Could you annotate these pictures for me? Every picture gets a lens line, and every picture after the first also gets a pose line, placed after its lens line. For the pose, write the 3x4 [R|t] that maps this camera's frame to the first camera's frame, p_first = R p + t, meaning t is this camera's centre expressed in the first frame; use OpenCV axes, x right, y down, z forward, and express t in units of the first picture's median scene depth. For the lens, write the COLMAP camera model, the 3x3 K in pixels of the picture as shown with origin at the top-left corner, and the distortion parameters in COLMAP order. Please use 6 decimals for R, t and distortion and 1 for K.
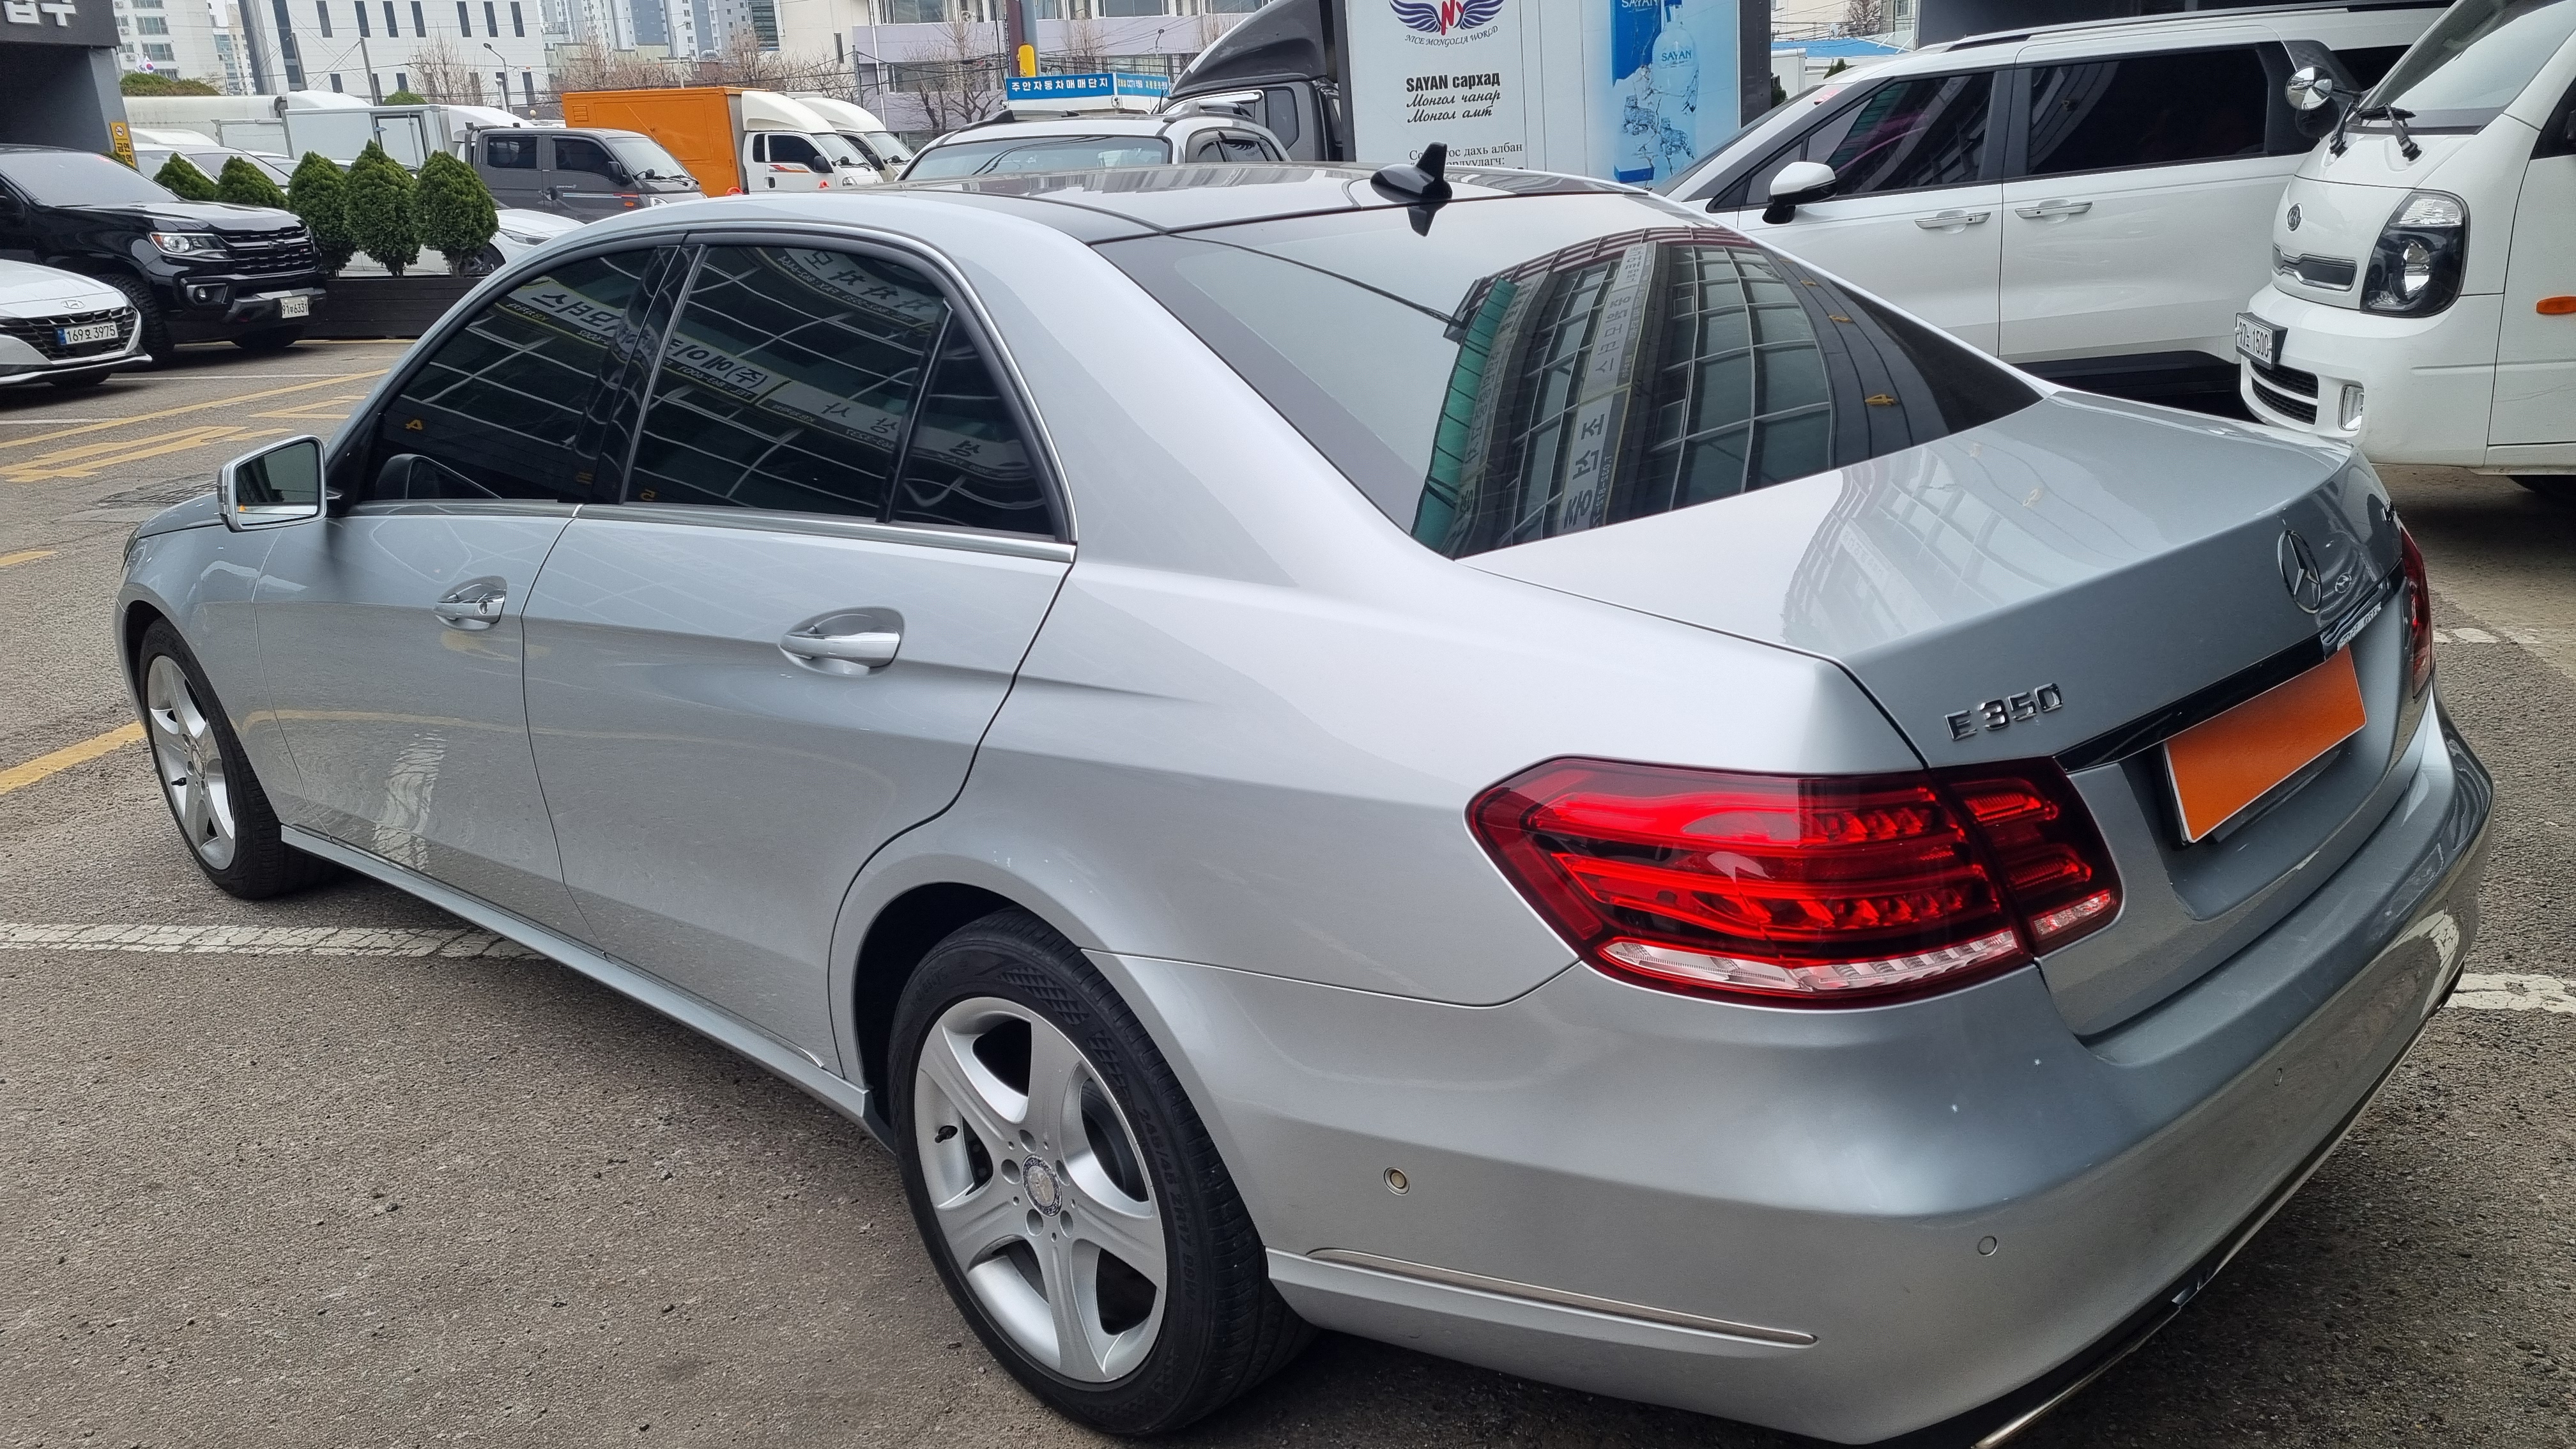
lens RADIAL K [[1912.5, 0, 1318.6], [0, 1912.5, 740.8], [0, 0, 1]] dist [0.077530, -0.066017]
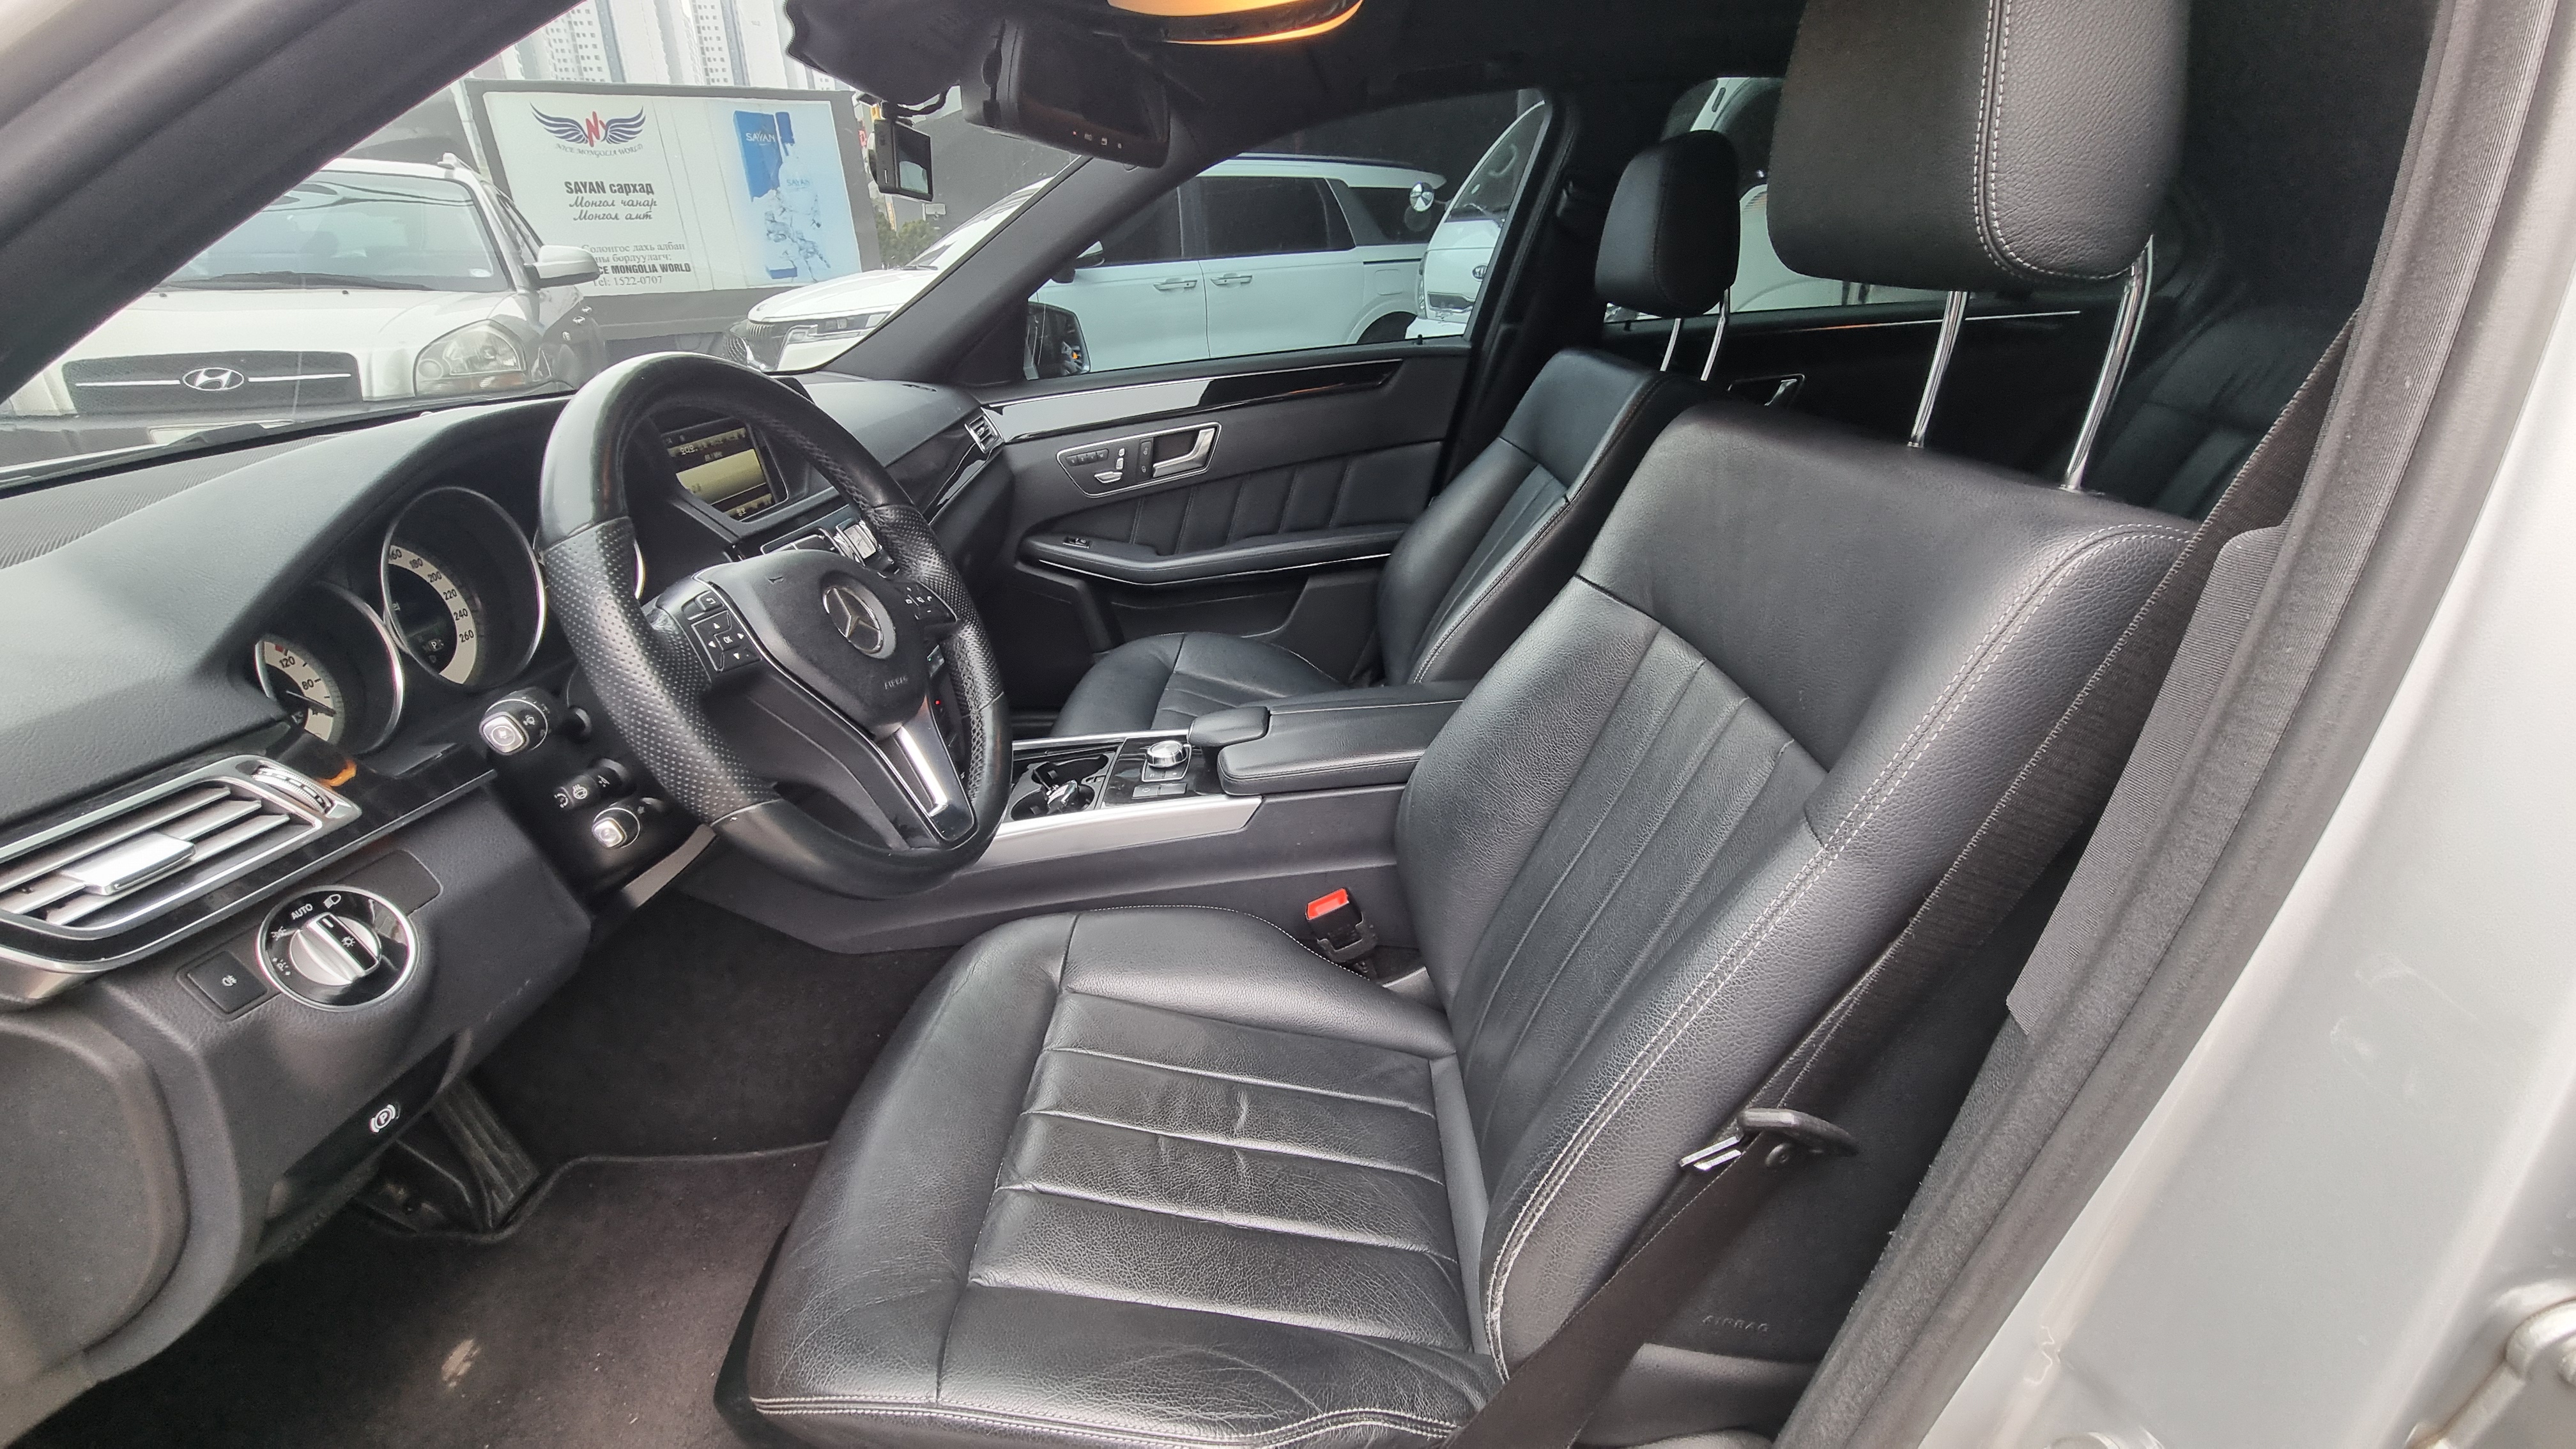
lens RADIAL K [[1038.6, 0, 1280.1], [0, 1038.6, 720.8], [0, 0, 1]] dist [0.000749, -0.000518]
pose [[0.740310, -0.233874, 0.630273, -0.107967], [0.179903, 0.972263, 0.149465, -0.032501], [-0.647747, 0.002738, 0.761851, 0.213004]]
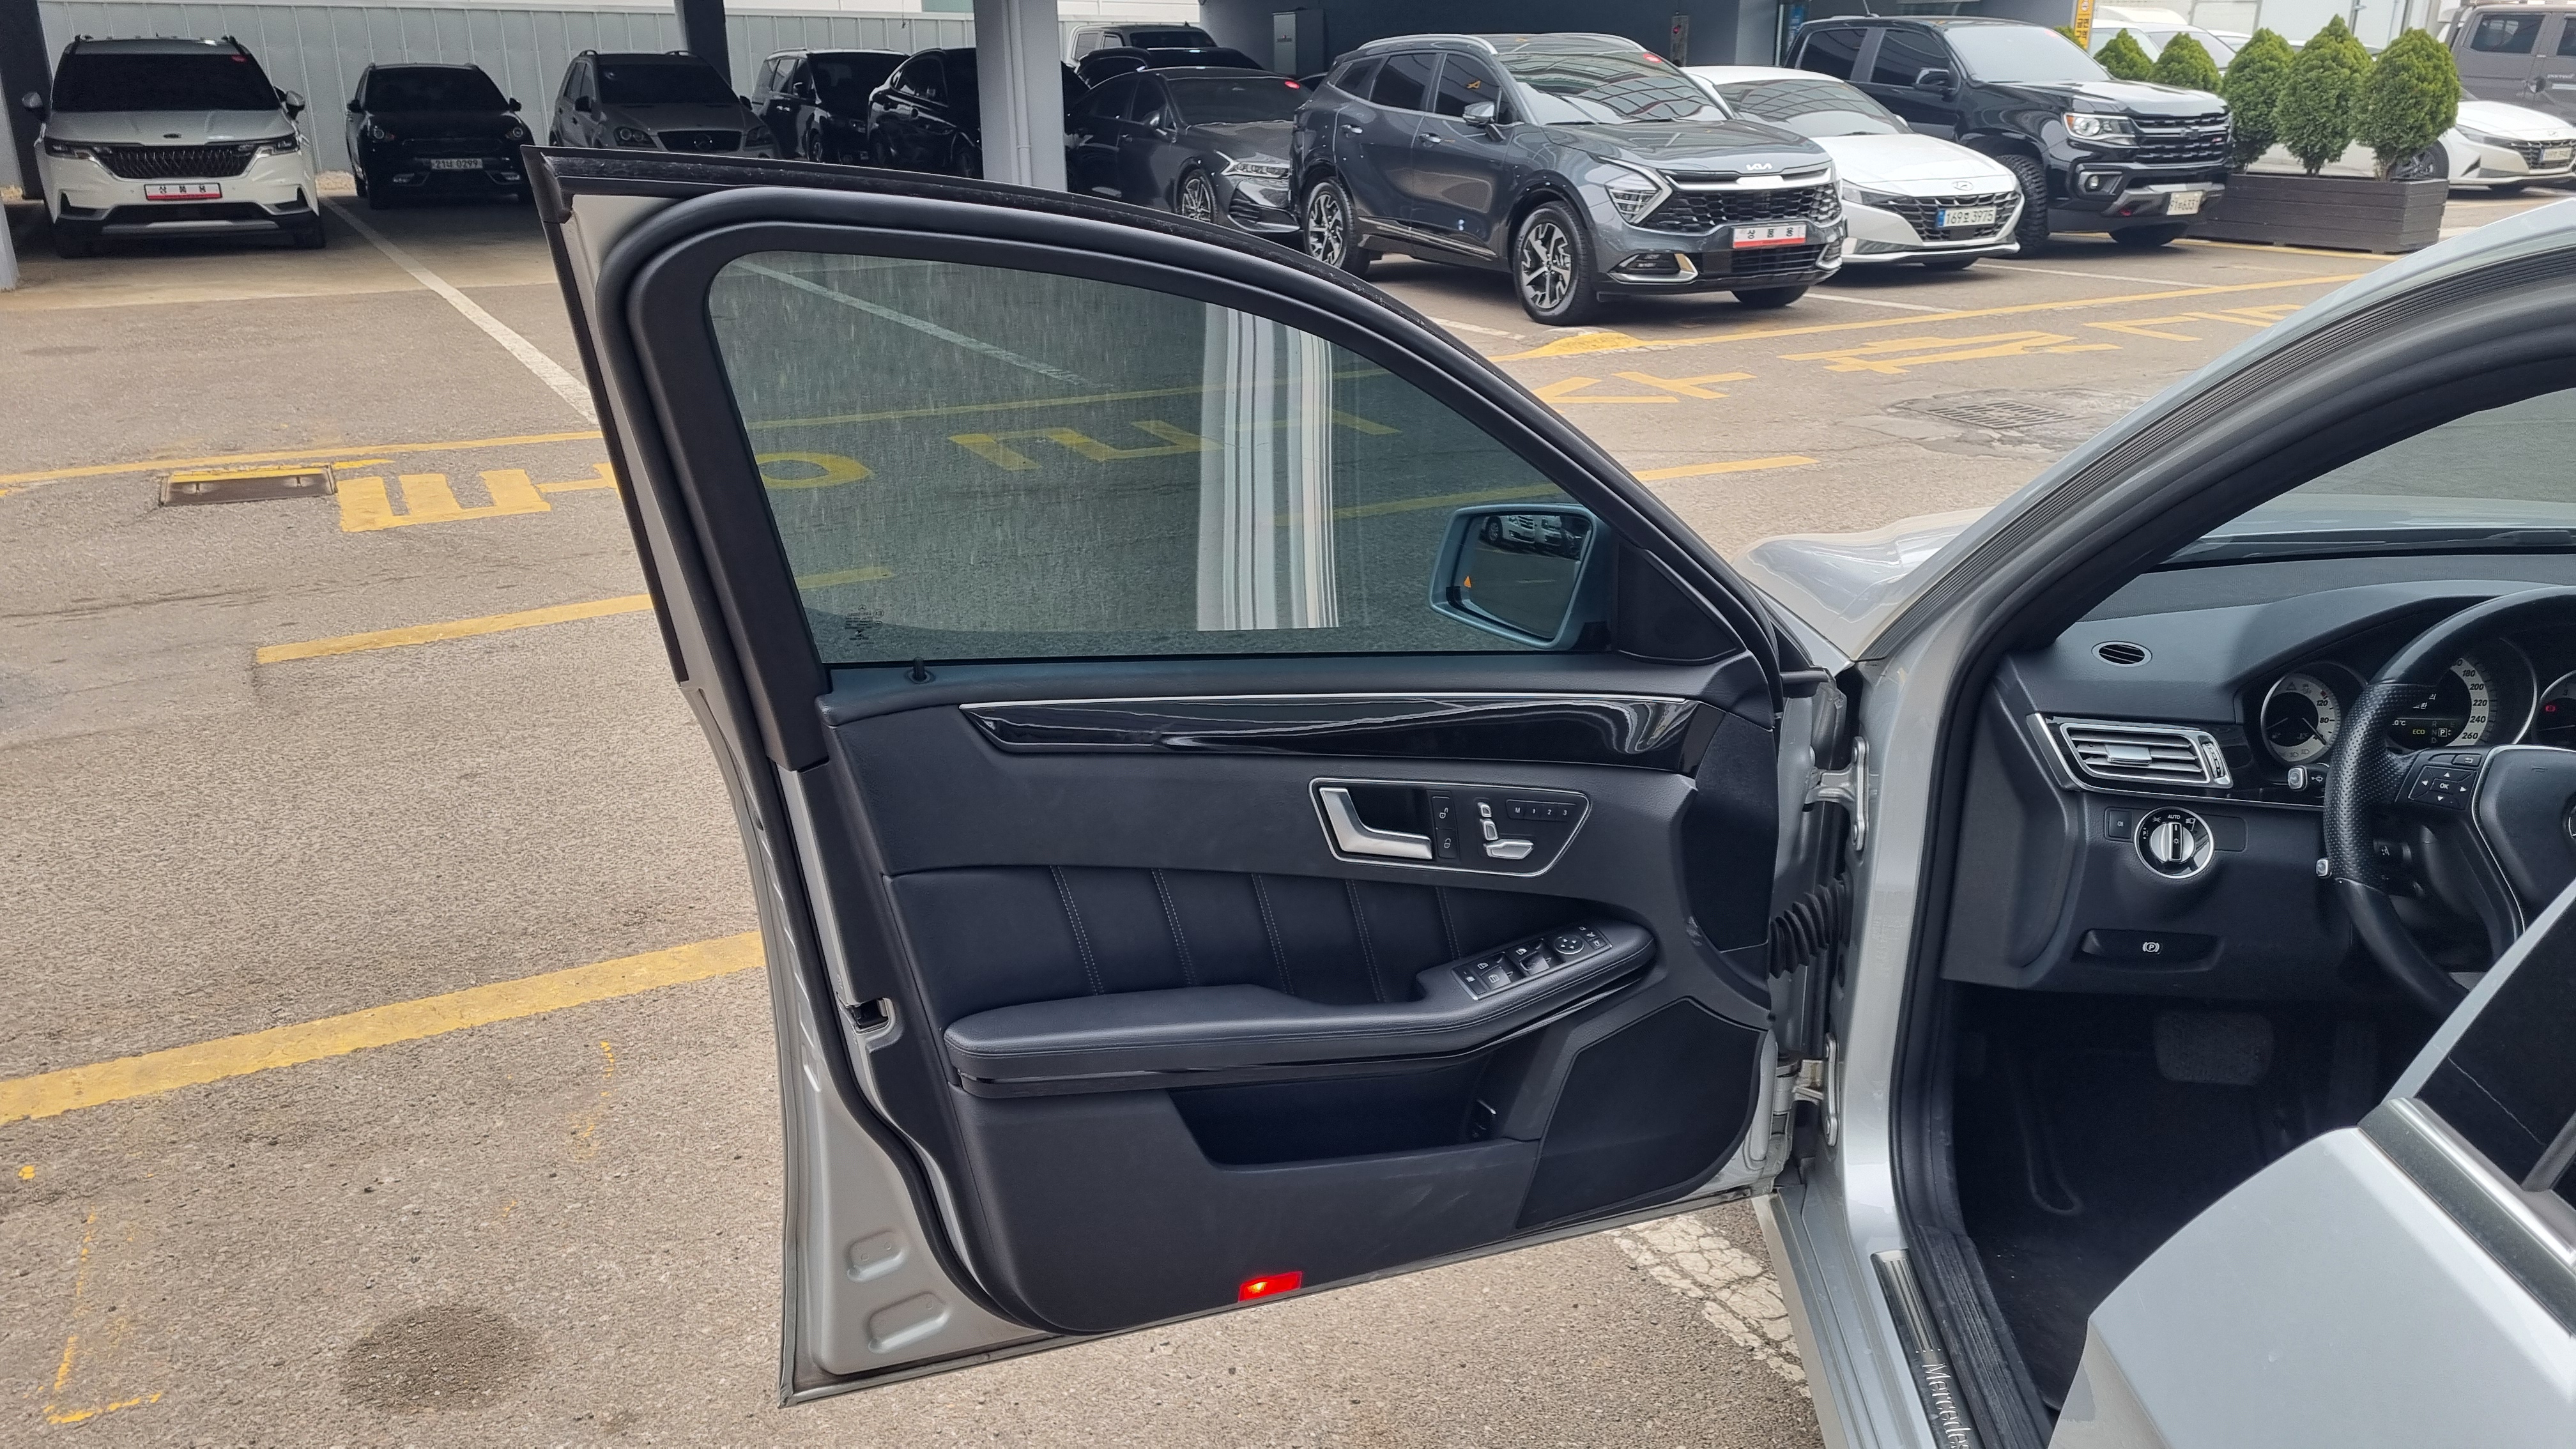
lens RADIAL K [[1915.2, 0, 1311.1], [0, 1915.2, 755.0], [0, 0, 1]] dist [0.073330, -0.058773]
pose [[0.622966, 0.296659, -0.723814, -0.058210], [-0.253228, 0.951954, 0.172218, -0.037941], [0.740128, 0.076004, 0.668158, 0.138648]]
